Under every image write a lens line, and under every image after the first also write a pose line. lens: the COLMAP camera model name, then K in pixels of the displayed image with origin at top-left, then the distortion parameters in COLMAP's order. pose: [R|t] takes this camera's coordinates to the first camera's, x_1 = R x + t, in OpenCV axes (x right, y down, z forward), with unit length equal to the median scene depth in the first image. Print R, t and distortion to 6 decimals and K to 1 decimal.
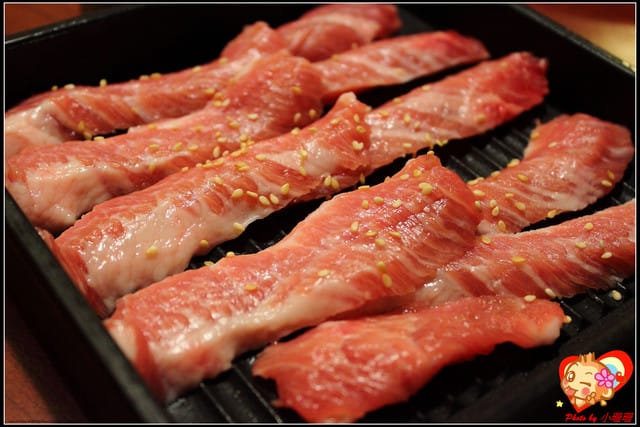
lens RADIAL K [[870.1, 0, 320.0], [0, 870.1, 213.5], [0, 0, 1]] dist [-0.076647, 0.039172]
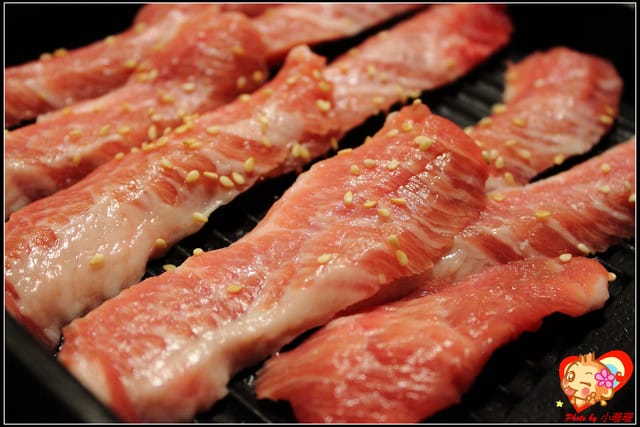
lens RADIAL K [[870.1, 0, 320.0], [0, 870.1, 213.5], [0, 0, 1]] dist [-0.076647, 0.039172]
pose [[0.983216, -0.121879, 0.135762, -0.095623], [0.121902, 0.992508, 0.008178, 0.019287], [-0.135742, 0.008509, 0.990708, 0.196749]]
